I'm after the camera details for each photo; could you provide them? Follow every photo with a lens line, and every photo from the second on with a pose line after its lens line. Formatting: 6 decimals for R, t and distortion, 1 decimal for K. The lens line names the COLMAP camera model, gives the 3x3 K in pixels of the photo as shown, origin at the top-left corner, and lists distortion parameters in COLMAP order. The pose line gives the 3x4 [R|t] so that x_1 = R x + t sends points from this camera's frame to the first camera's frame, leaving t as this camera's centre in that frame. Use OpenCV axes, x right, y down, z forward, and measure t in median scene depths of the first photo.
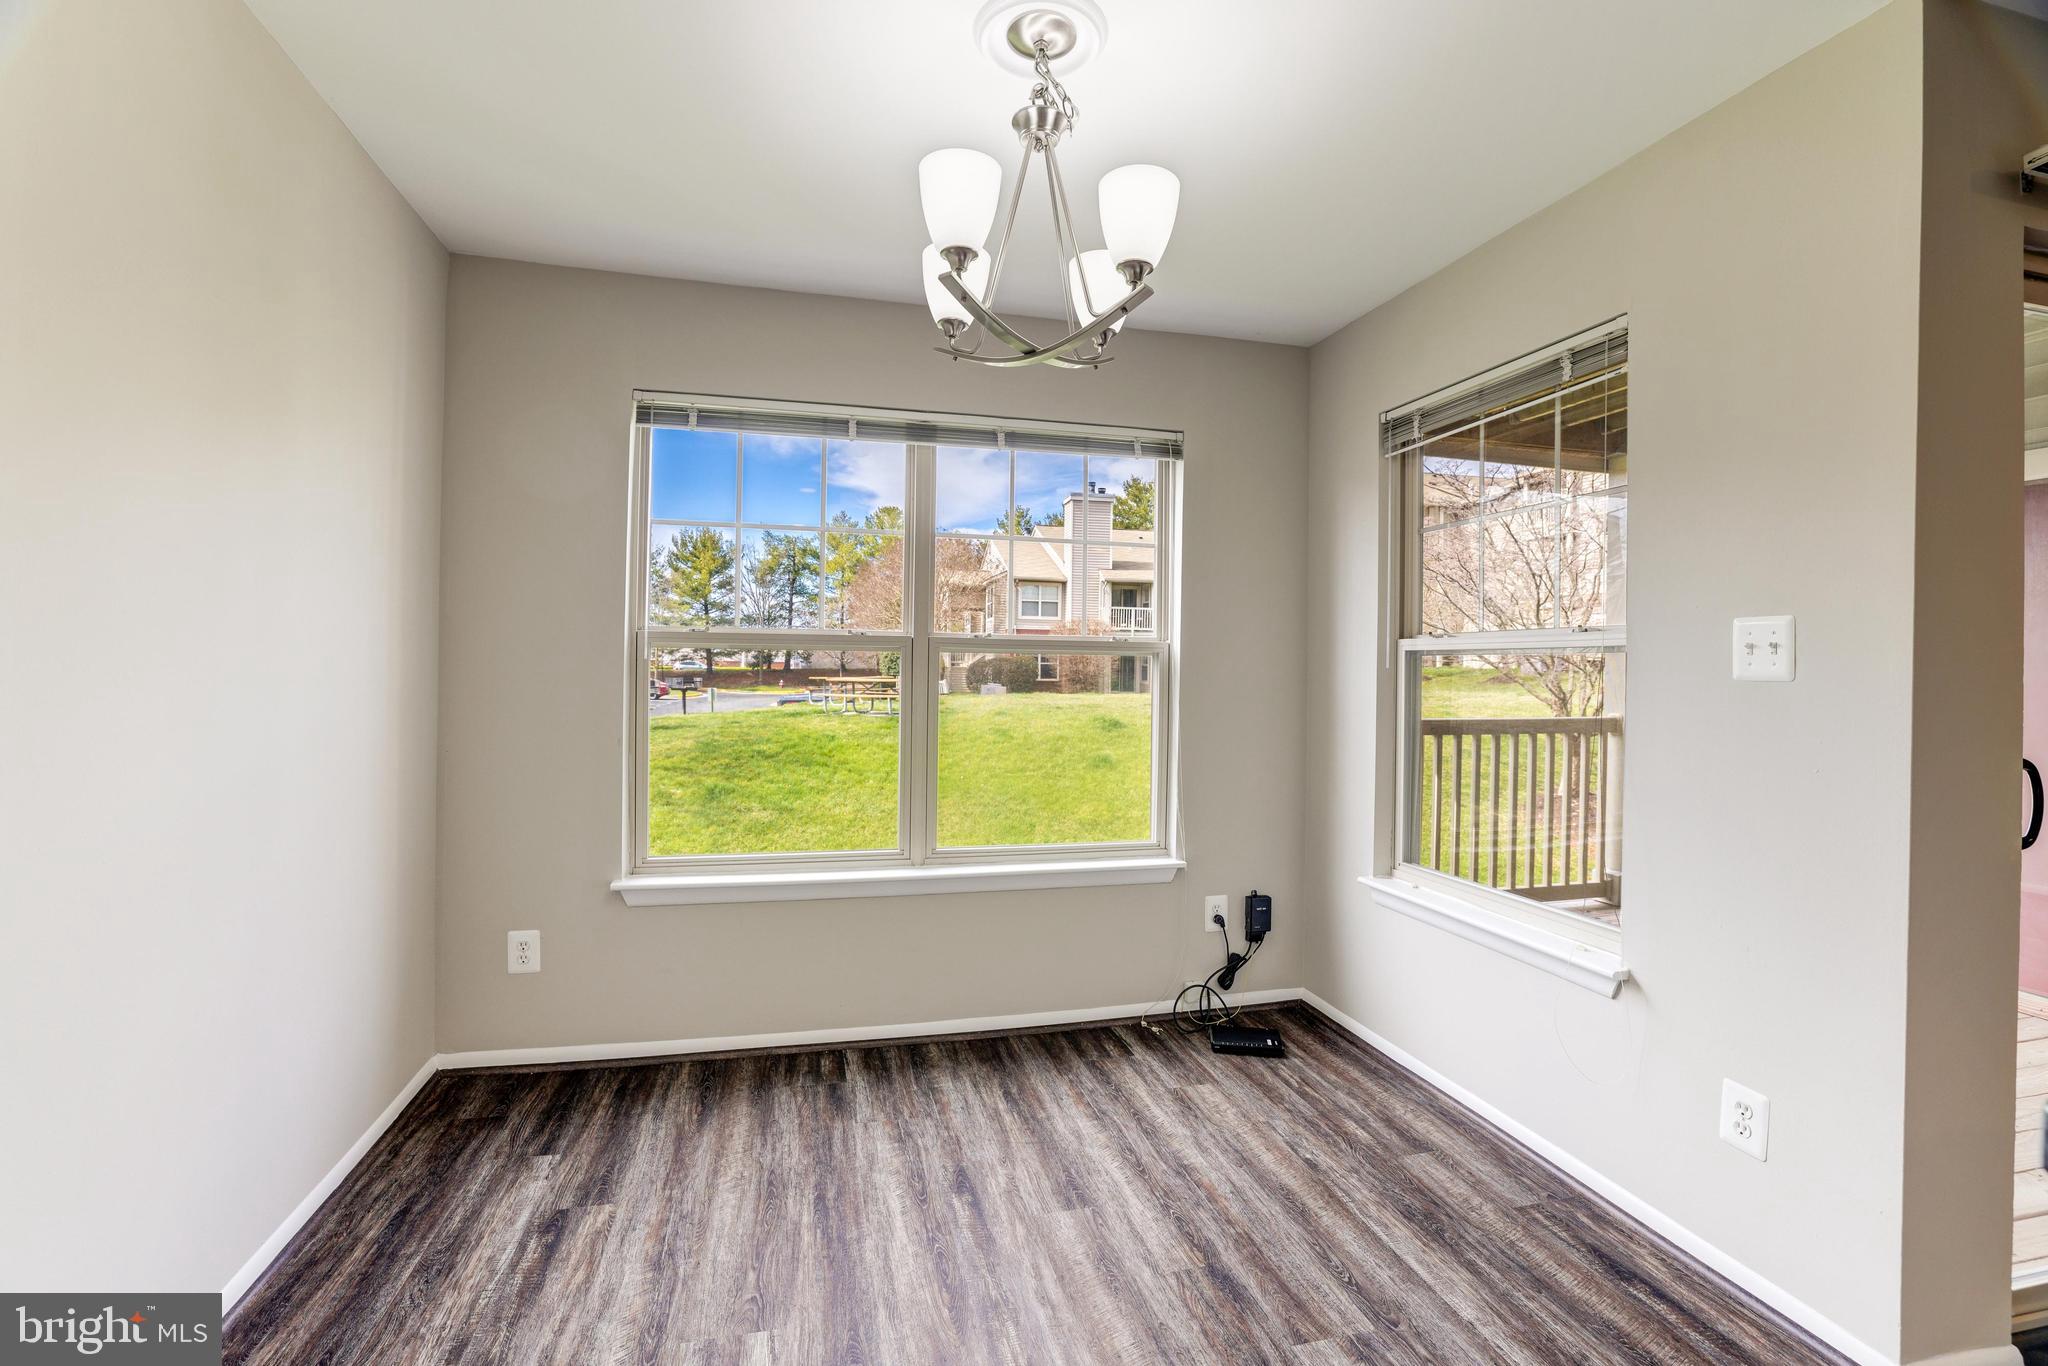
lens RADIAL K [[896.1, 0, 1004.9], [0, 896.1, 669.6], [0, 0, 1]] dist [-0.035619, 0.011296]
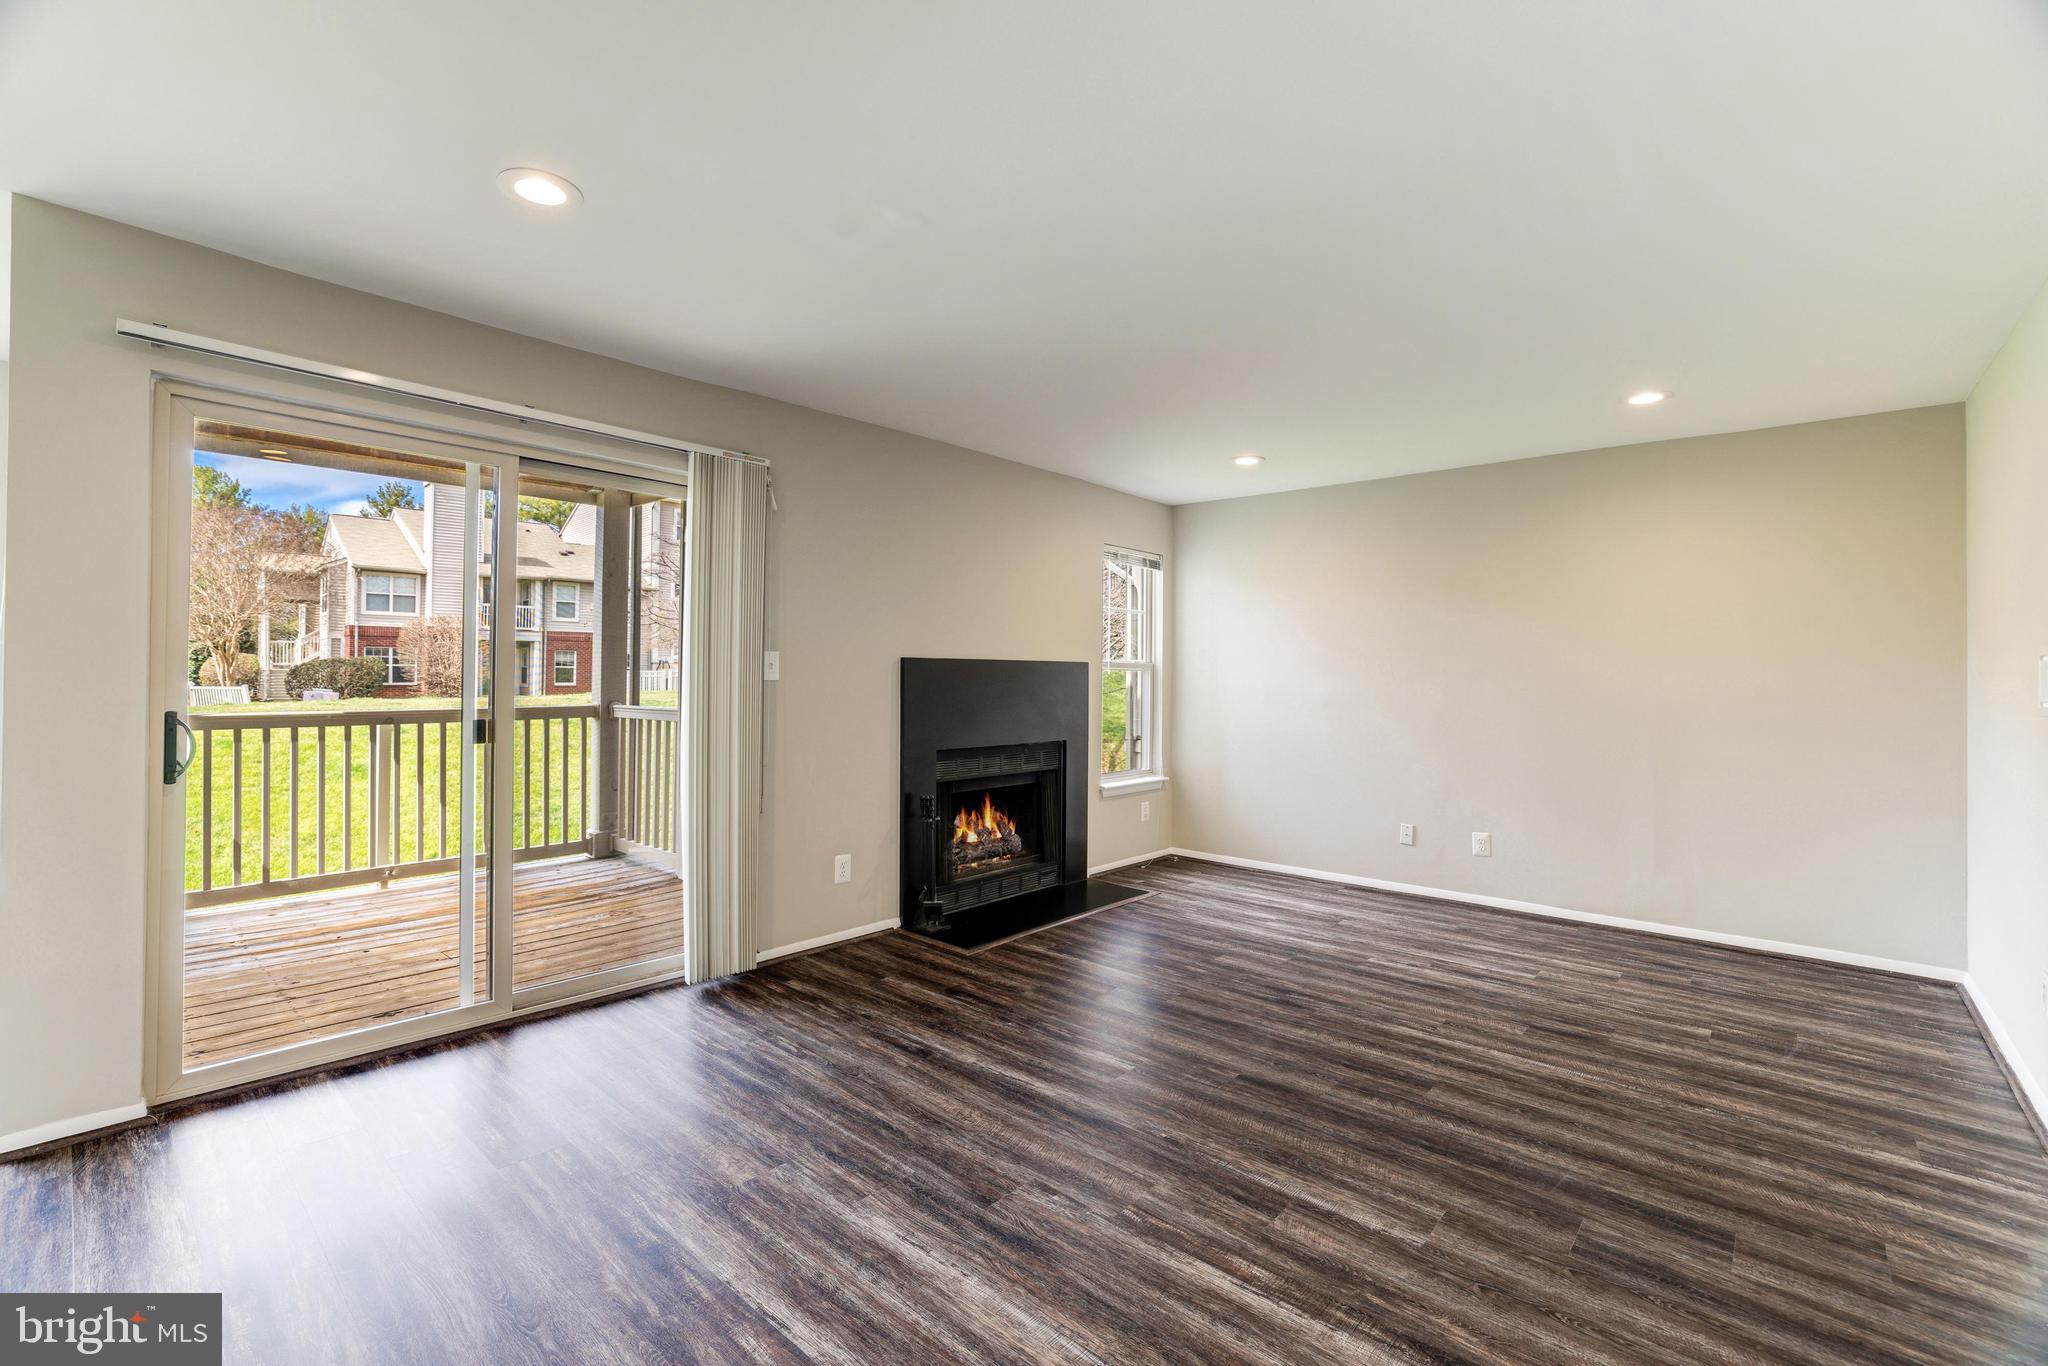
lens RADIAL K [[886.8, 0, 998.7], [0, 886.8, 670.4], [0, 0, 1]] dist [-0.035261, 0.010206]
pose [[0.831220, -0.005041, 0.555920, 0.942917], [0.005791, 0.999983, 0.000409, 0.015428], [-0.555913, 0.002879, 0.831236, -0.664406]]
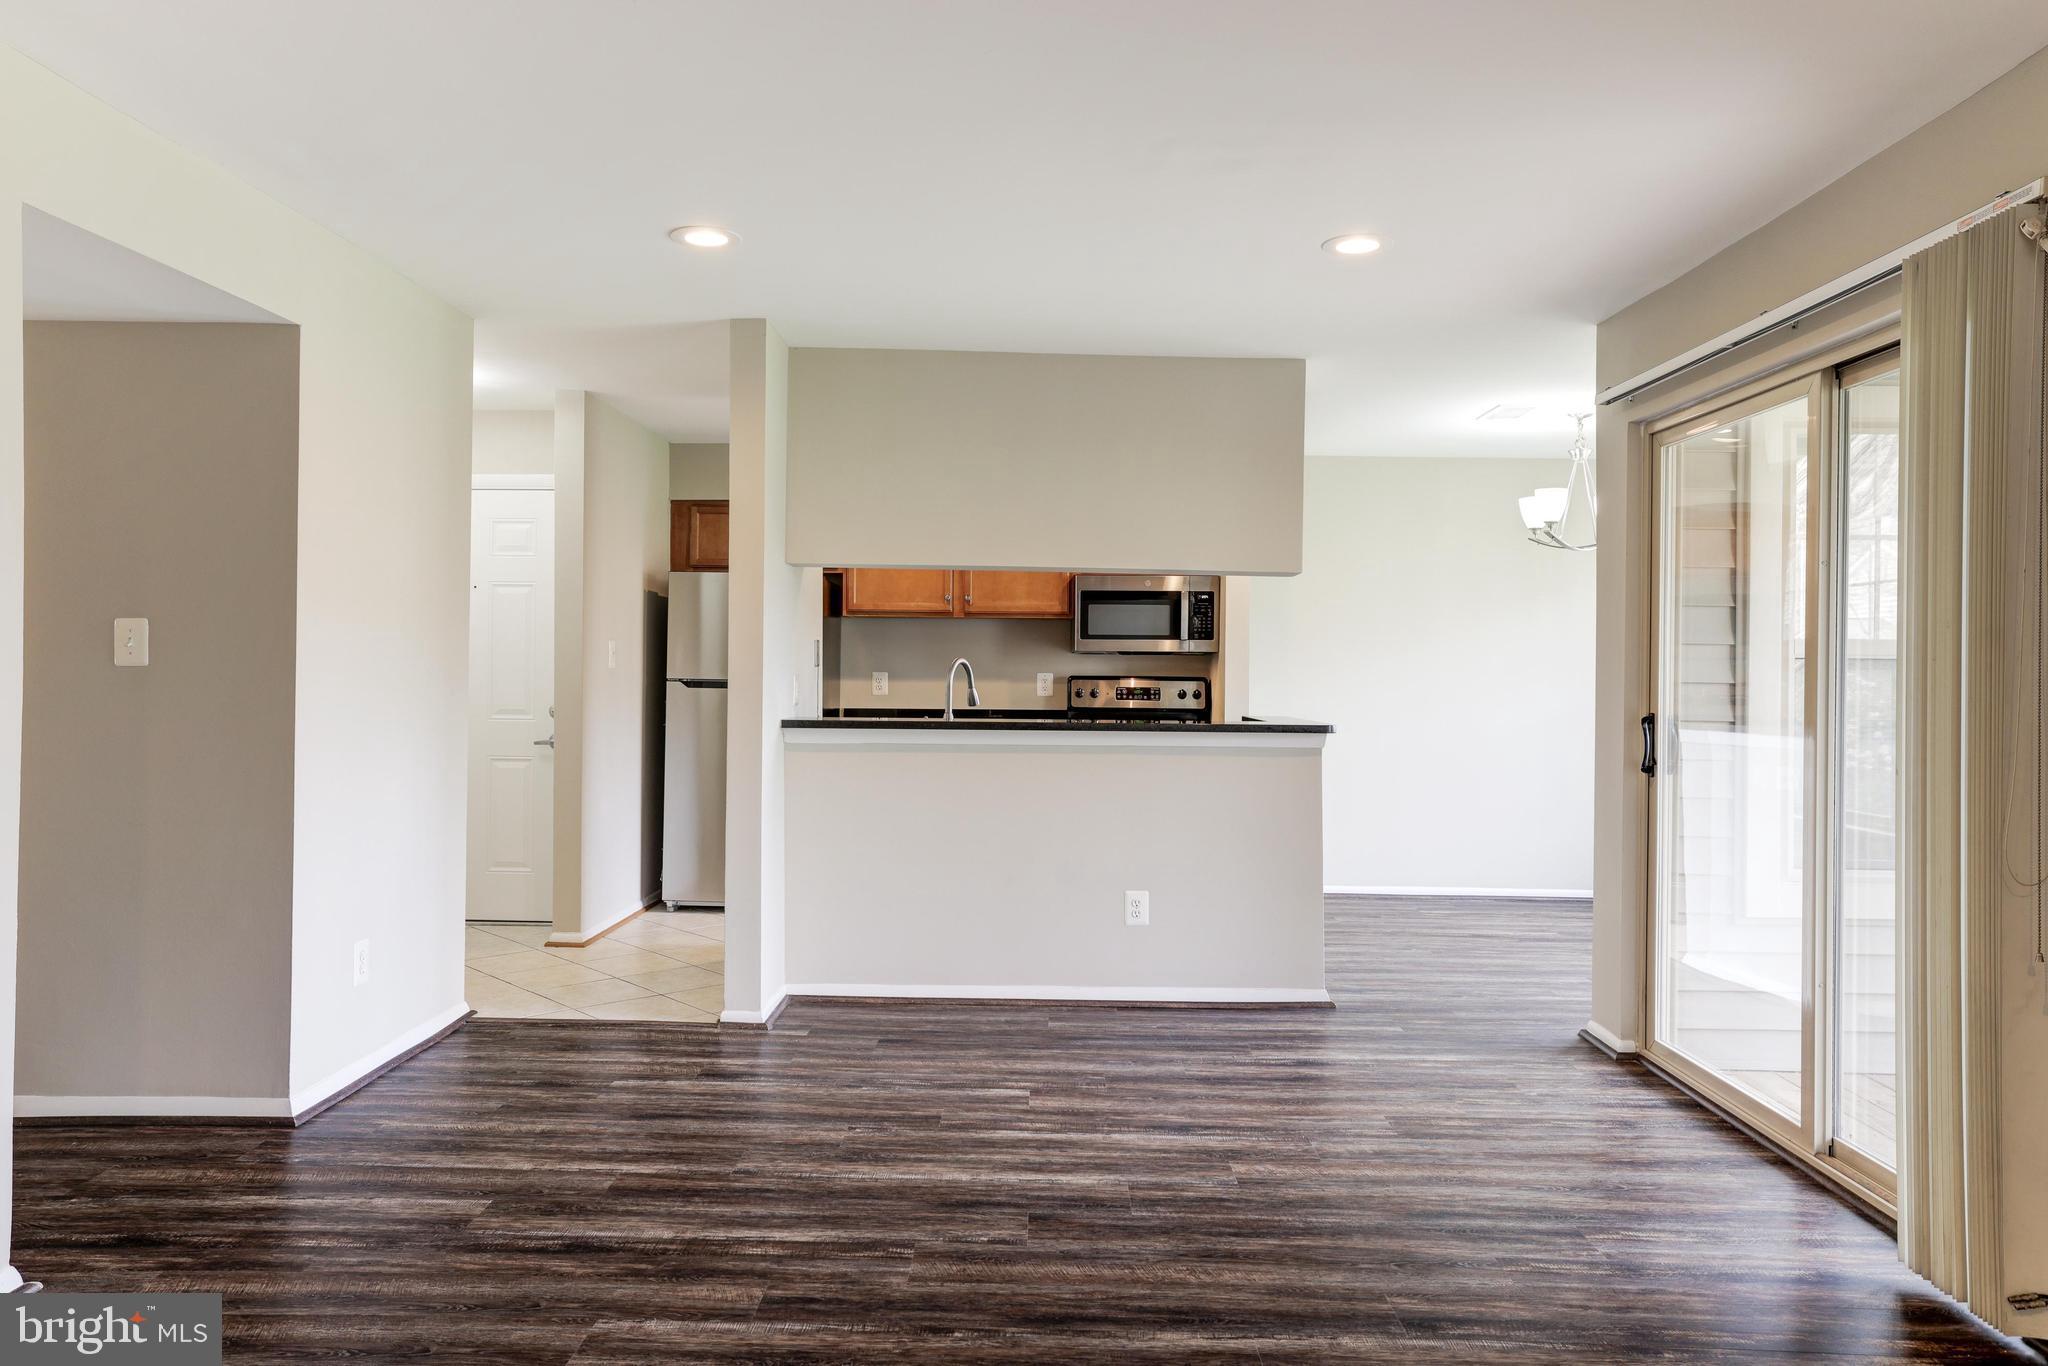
lens RADIAL K [[1358.2, 0, 1017.3], [0, 1358.2, 674.5], [0, 0, 1]] dist [-0.008026, 0.025468]
pose [[-0.254149, -0.020481, -0.966948, 2.529819], [-0.016395, 0.999723, -0.016866, 0.049833], [0.967026, 0.011567, -0.254415, 0.287799]]
